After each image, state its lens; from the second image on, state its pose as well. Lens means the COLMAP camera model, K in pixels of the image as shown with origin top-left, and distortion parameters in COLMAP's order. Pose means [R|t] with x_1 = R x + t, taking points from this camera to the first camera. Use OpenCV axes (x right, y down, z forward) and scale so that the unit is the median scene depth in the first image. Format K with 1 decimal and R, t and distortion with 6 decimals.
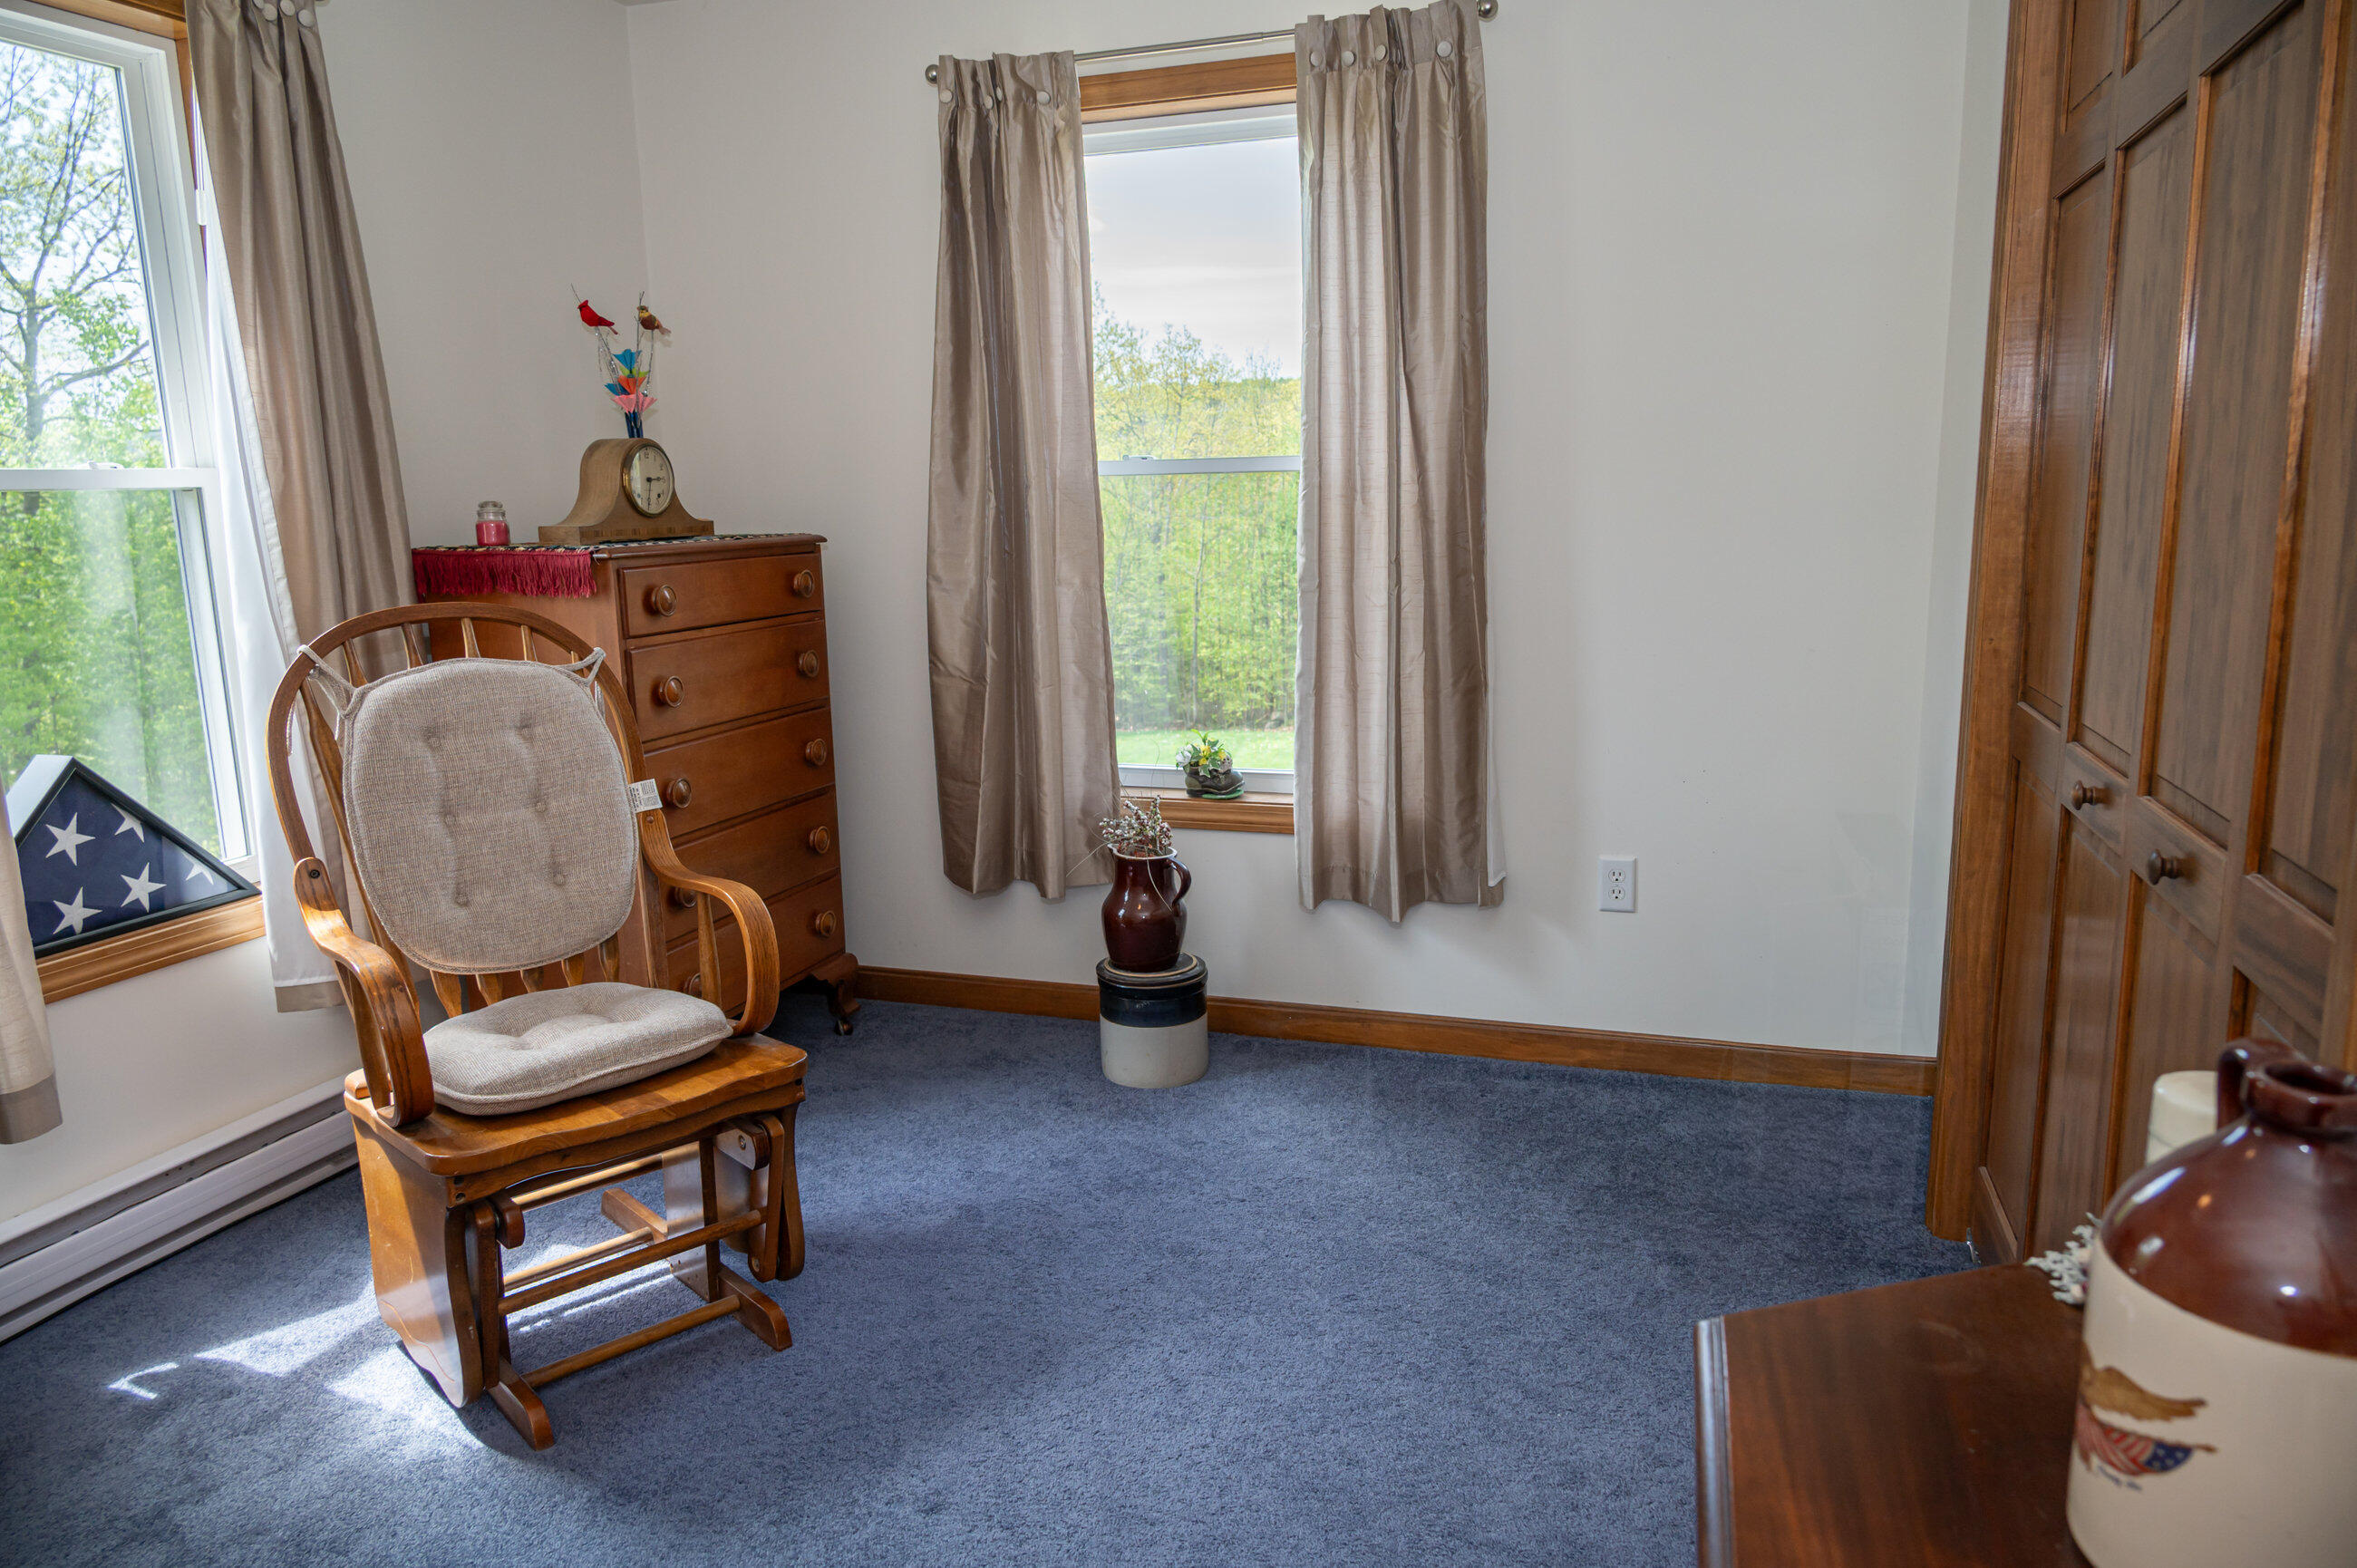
lens RADIAL K [[1551.2, 0, 1180.3], [0, 1551.2, 786.7], [0, 0, 1]] dist [-0.001426, -0.007486]
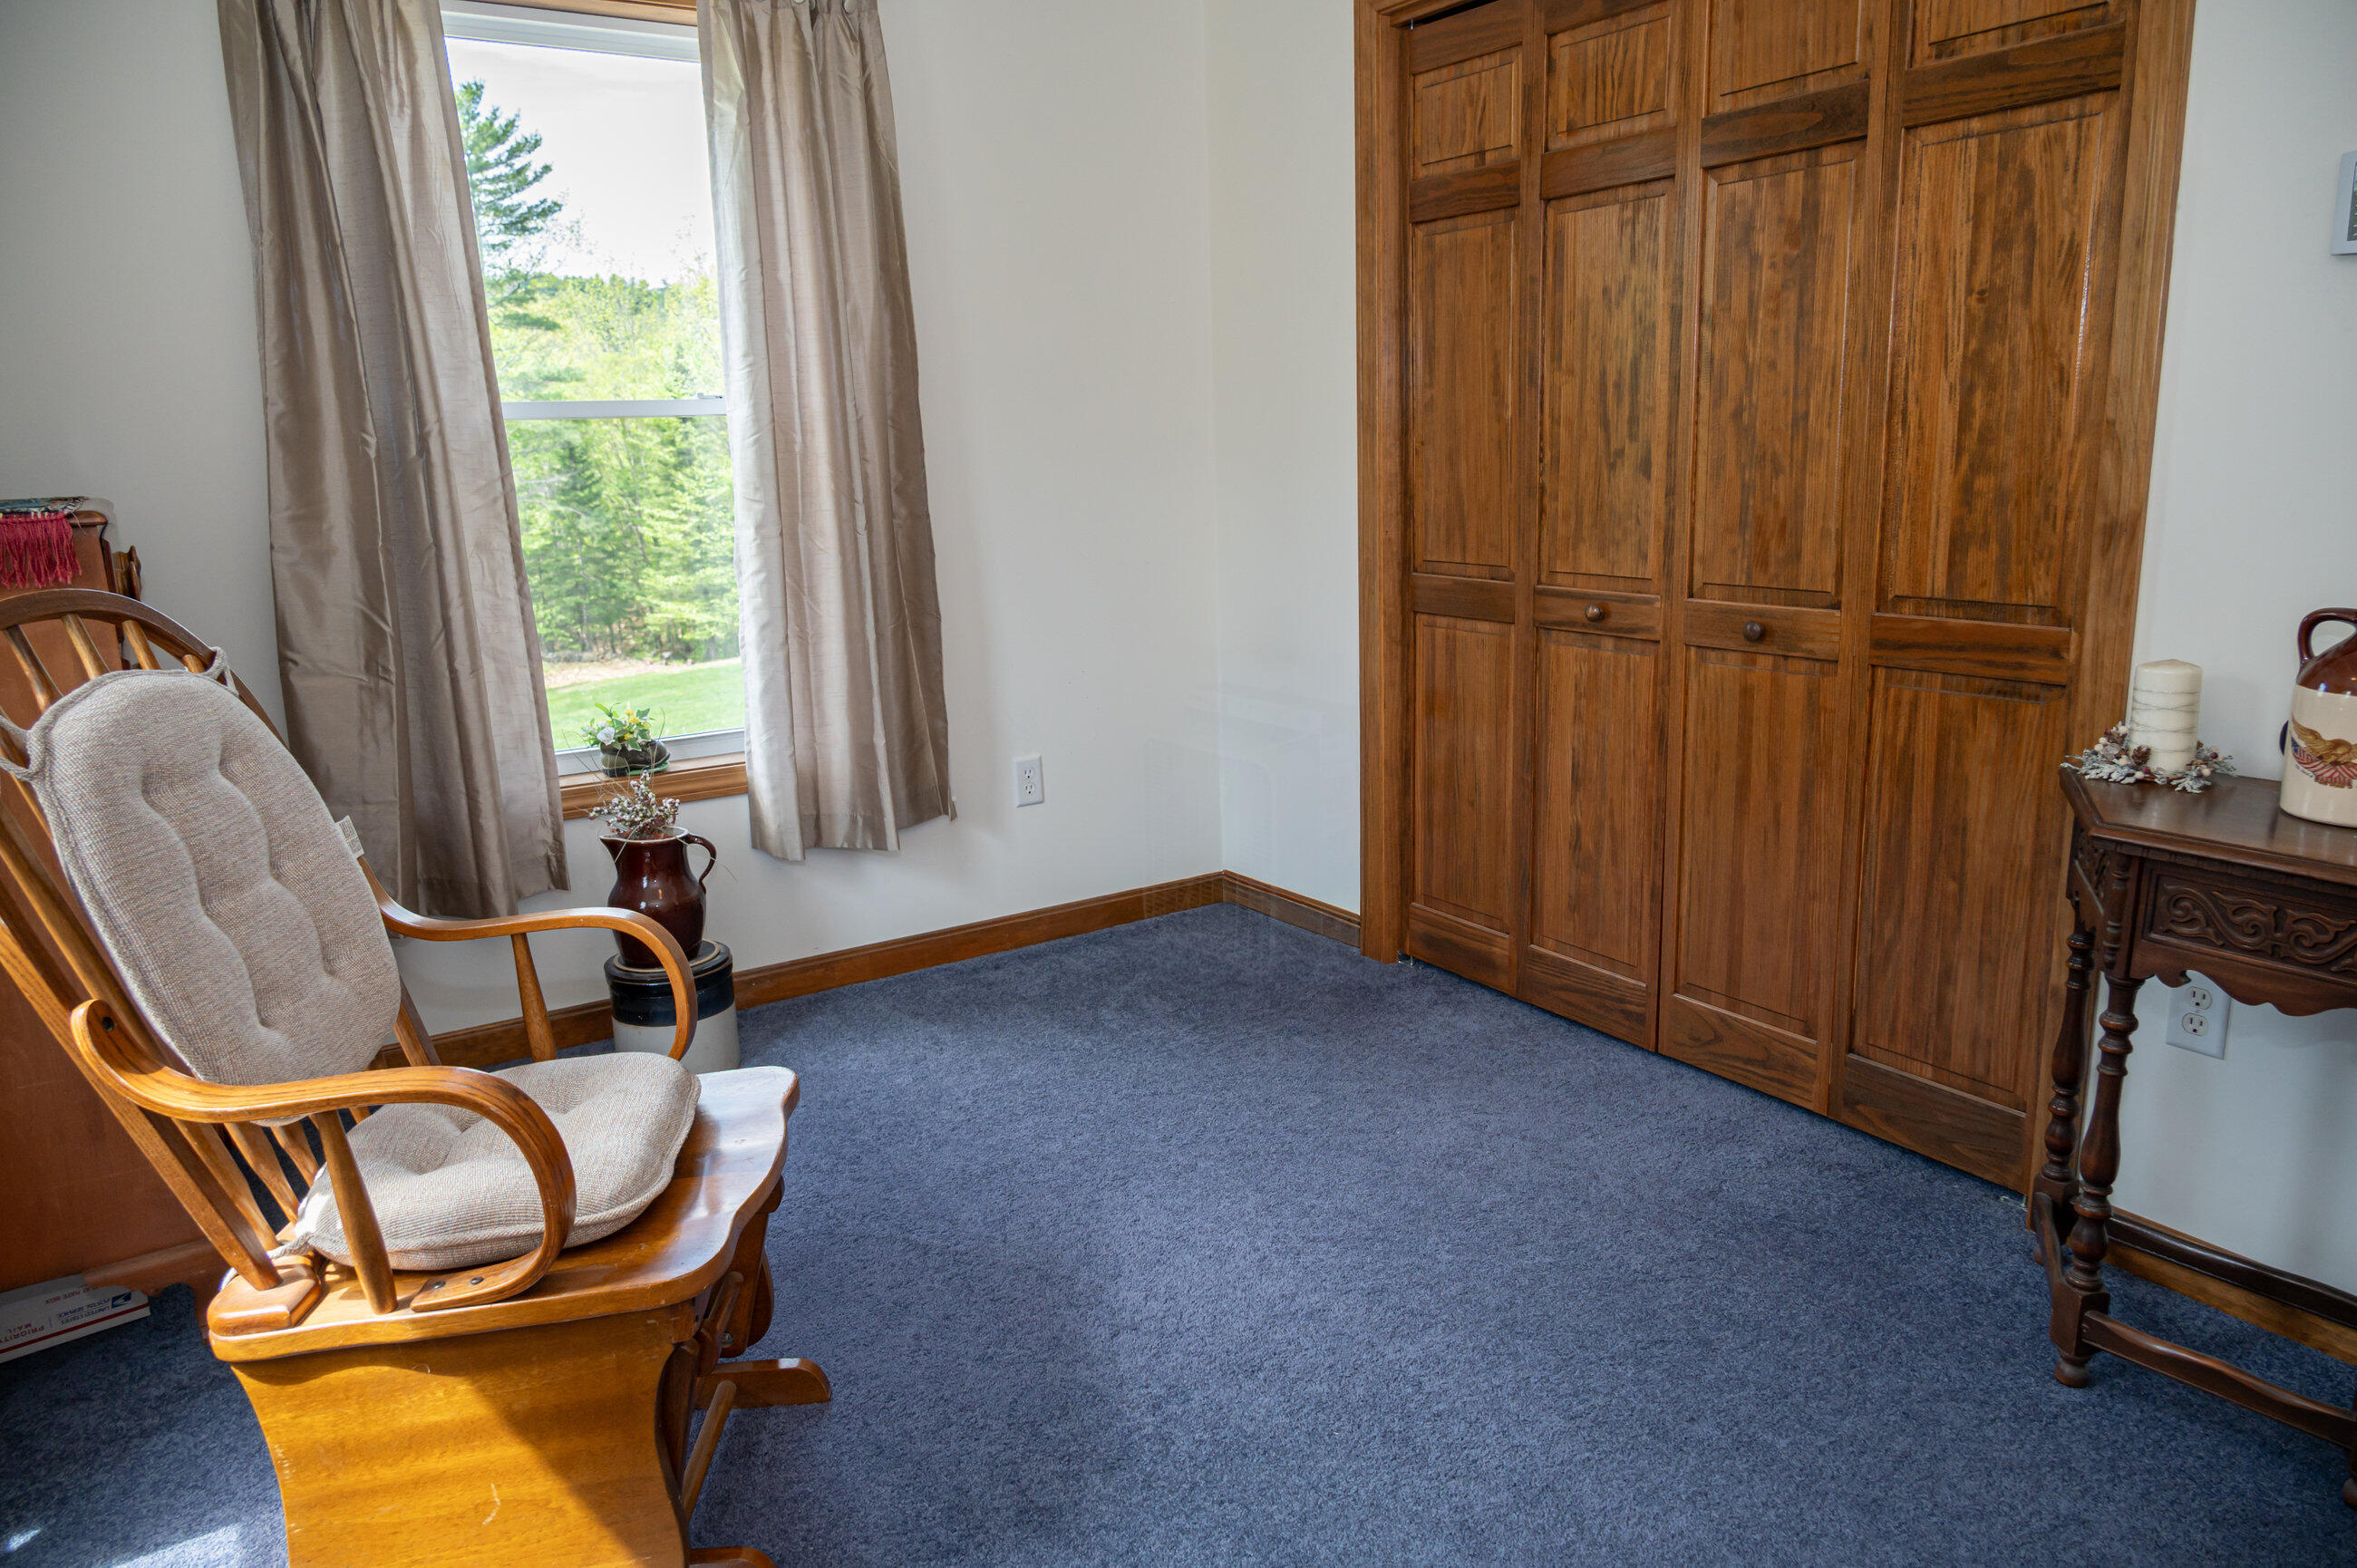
lens RADIAL K [[1551.2, 0, 1180.3], [0, 1551.2, 786.7], [0, 0, 1]] dist [-0.001426, -0.007486]
pose [[0.628528, -0.171678, 0.758604, -0.515032], [0.161809, 0.982858, 0.088364, -0.015611], [-0.760770, 0.067209, 0.645533, 0.177932]]
